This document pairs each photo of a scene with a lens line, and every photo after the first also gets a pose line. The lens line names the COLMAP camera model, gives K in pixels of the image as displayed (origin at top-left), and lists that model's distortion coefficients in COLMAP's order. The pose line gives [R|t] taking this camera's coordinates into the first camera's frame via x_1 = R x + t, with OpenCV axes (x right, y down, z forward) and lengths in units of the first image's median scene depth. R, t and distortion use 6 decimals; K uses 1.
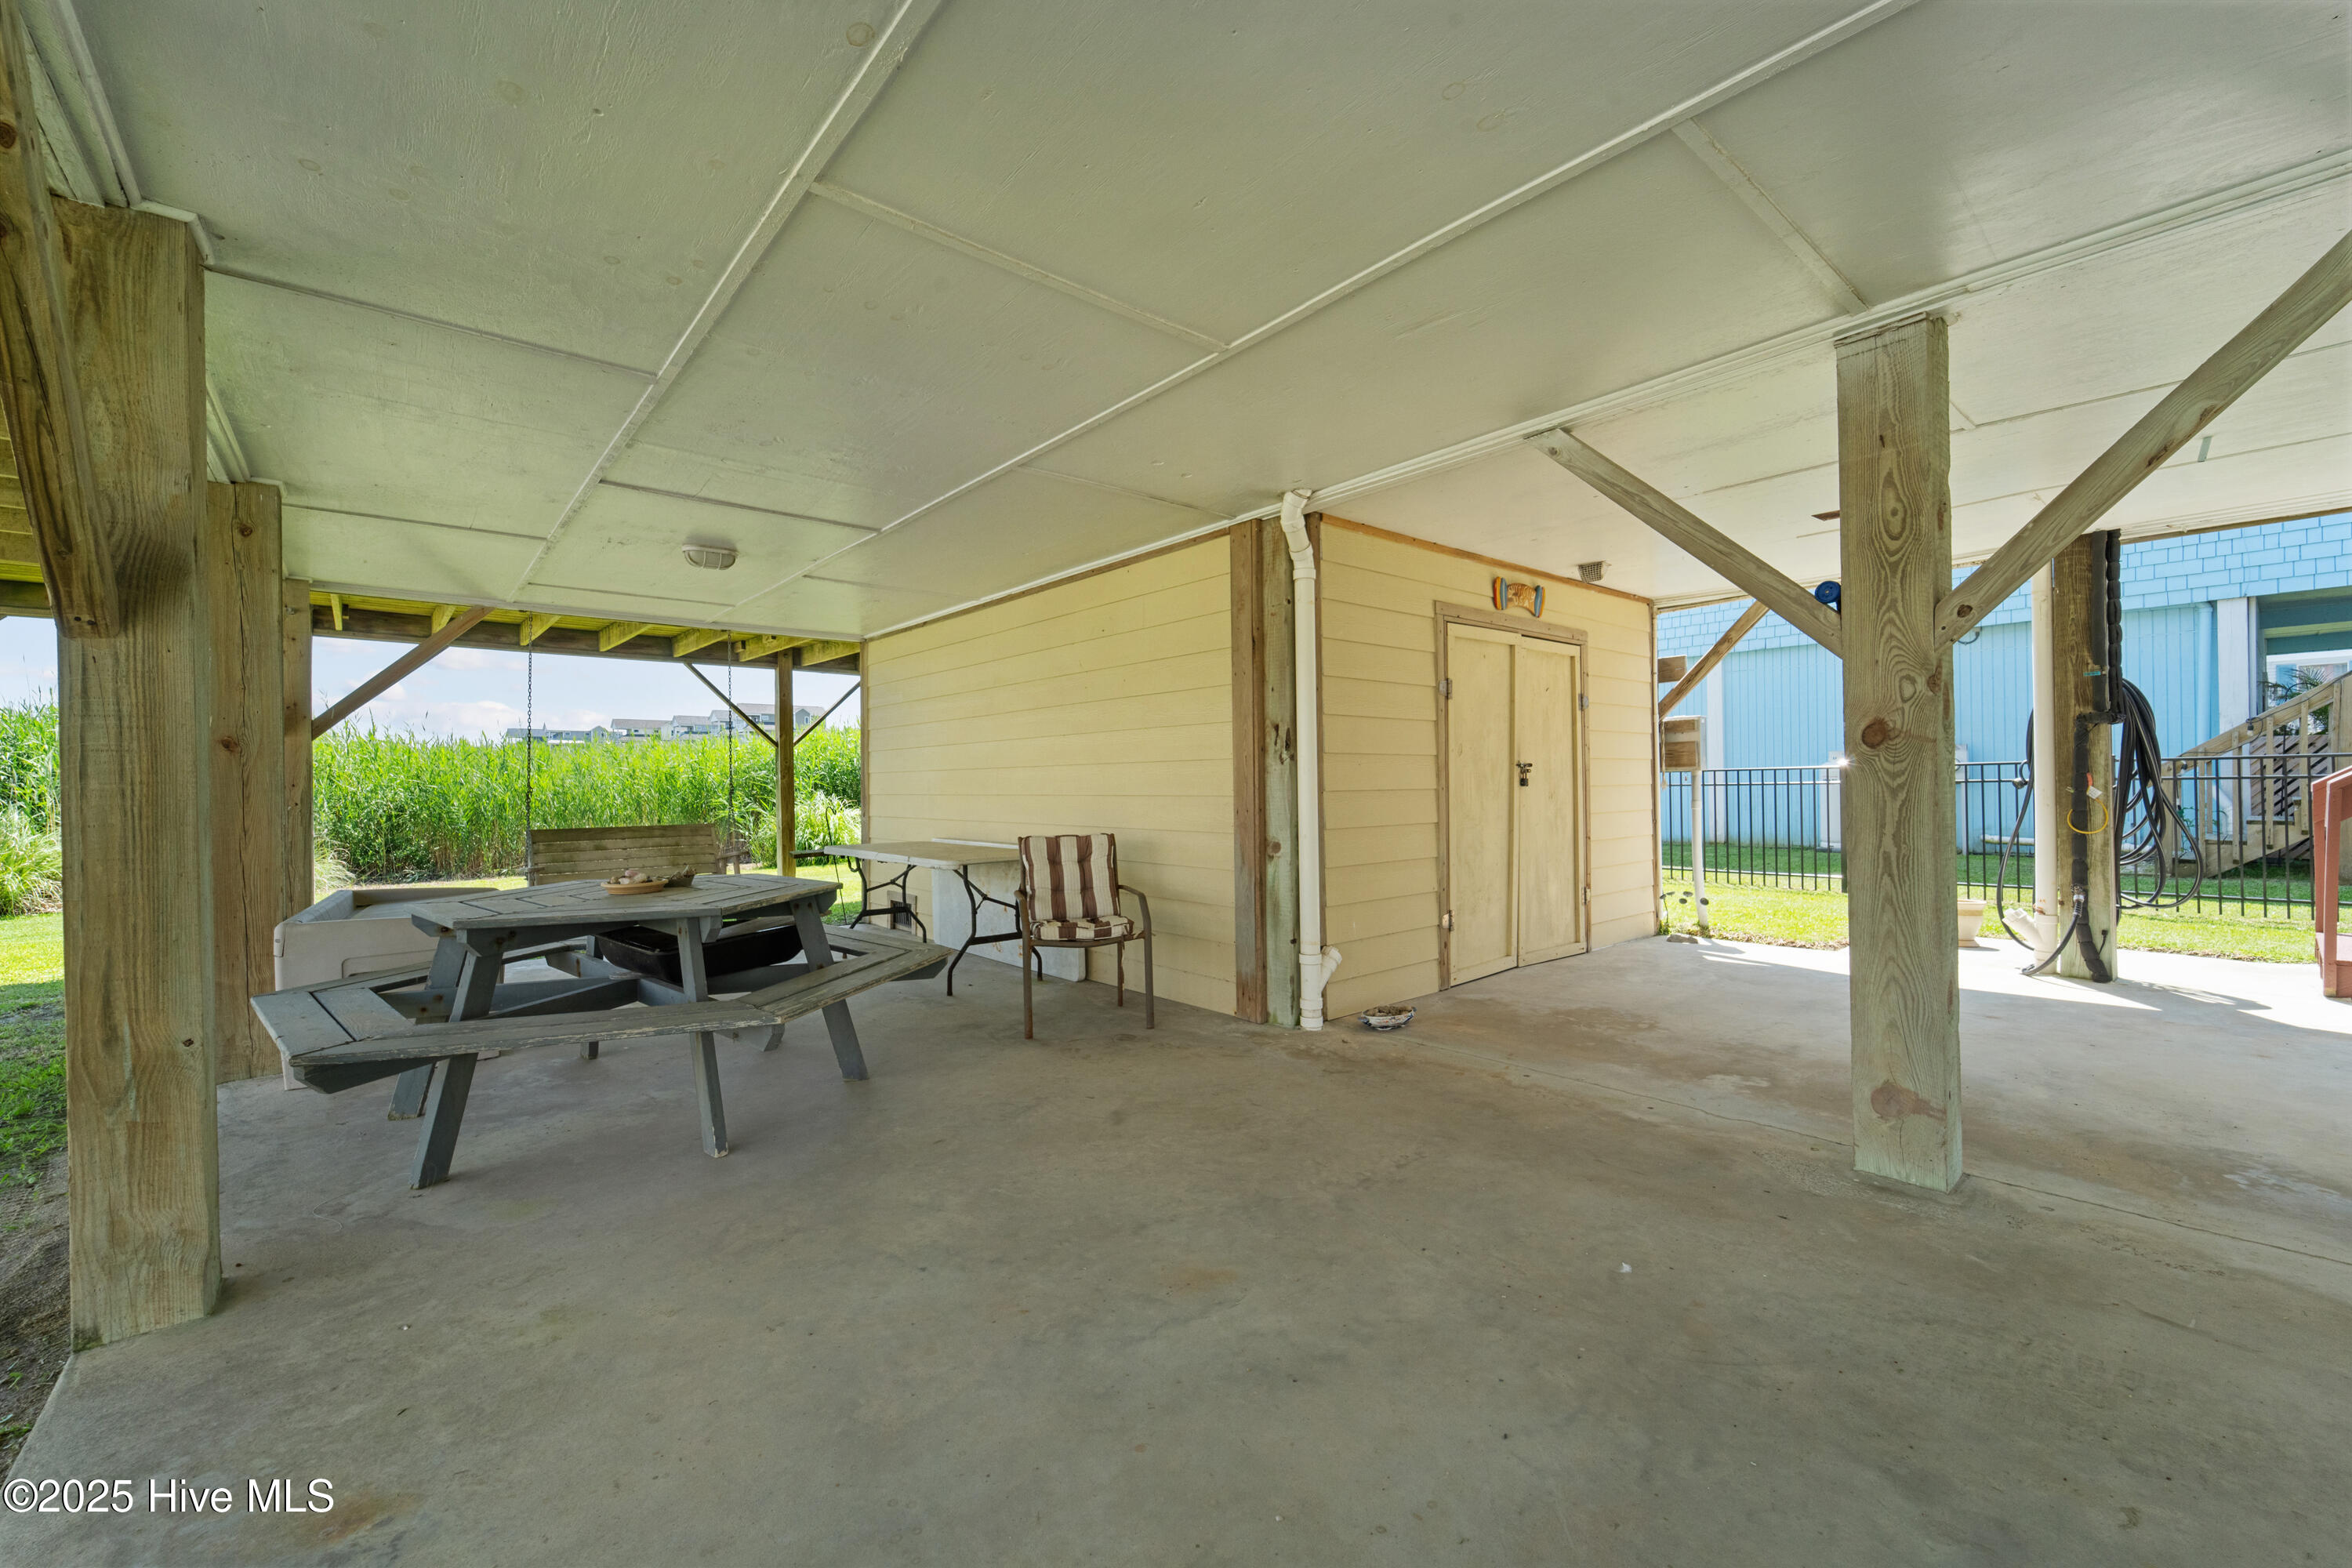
lens RADIAL K [[937.9, 0, 1169.0], [0, 937.9, 781.0], [0, 0, 1]] dist [-0.000387, -0.002991]
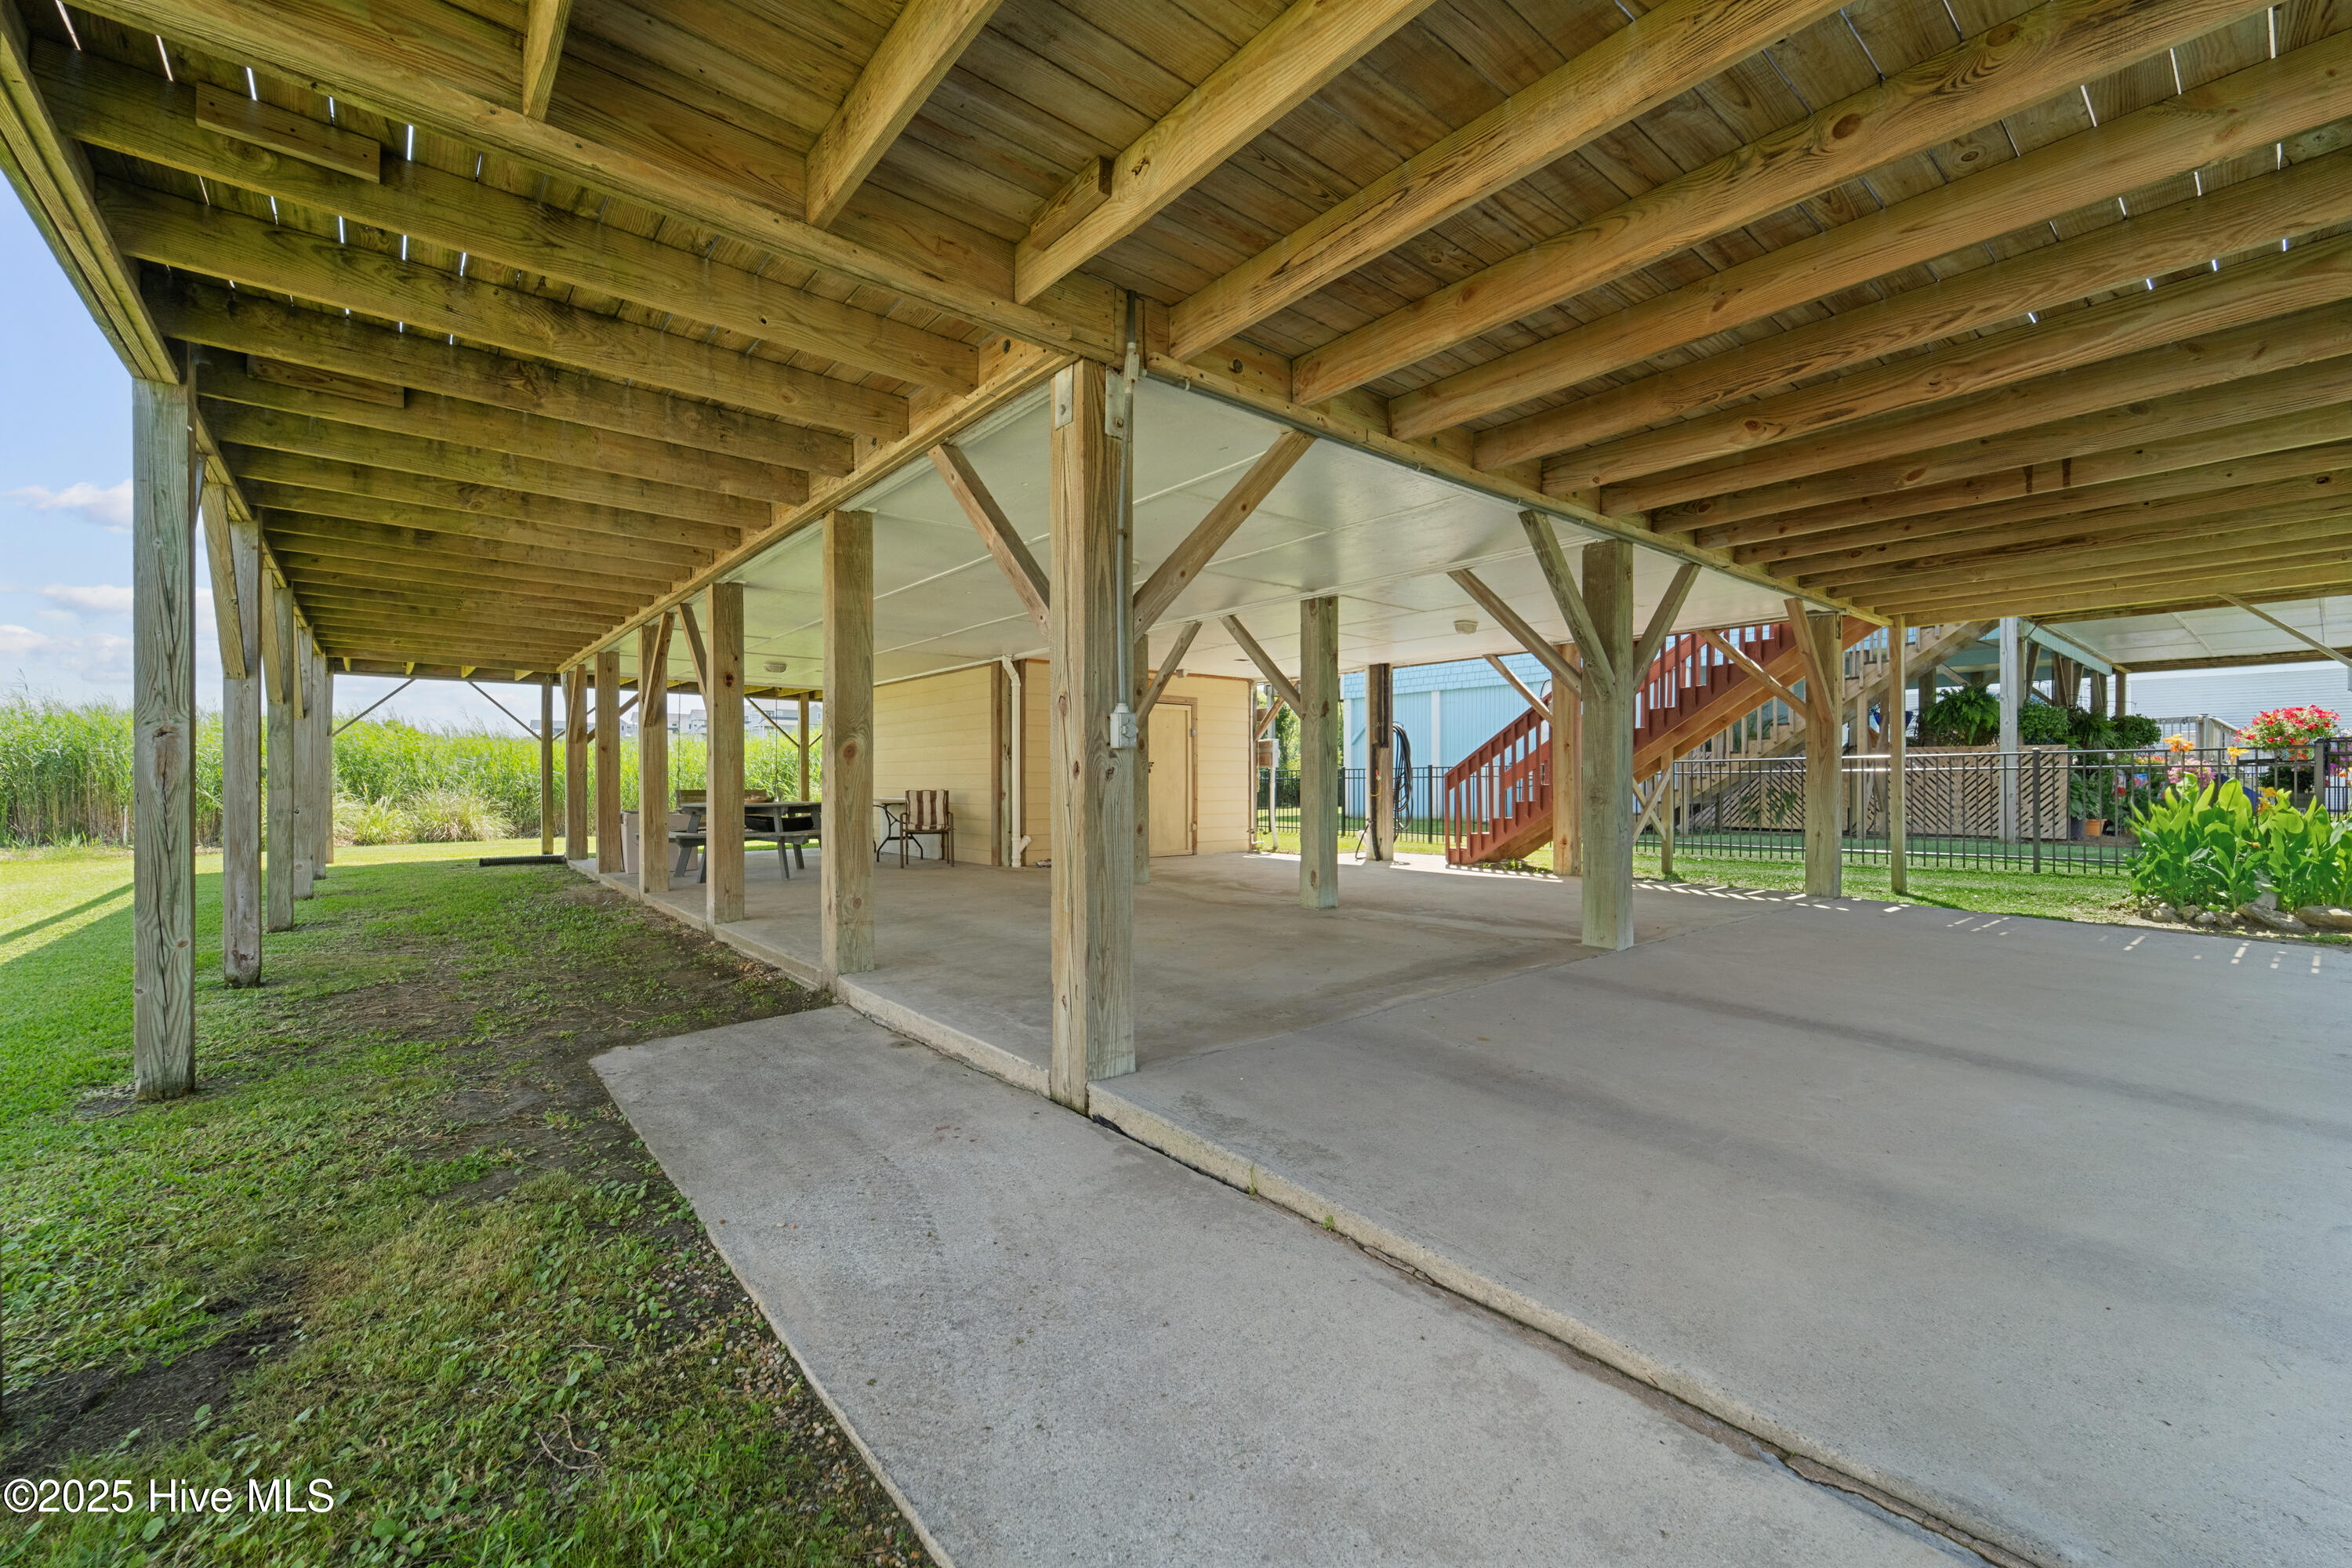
lens RADIAL K [[949.5, 0, 1161.6], [0, 949.5, 783.0], [0, 0, 1]] dist [0.000800, -0.000160]
pose [[0.999681, 0.013305, -0.021483, 0.546384], [-0.013203, 0.999901, 0.004908, 0.021041], [0.021546, -0.004623, 0.999757, -1.400681]]
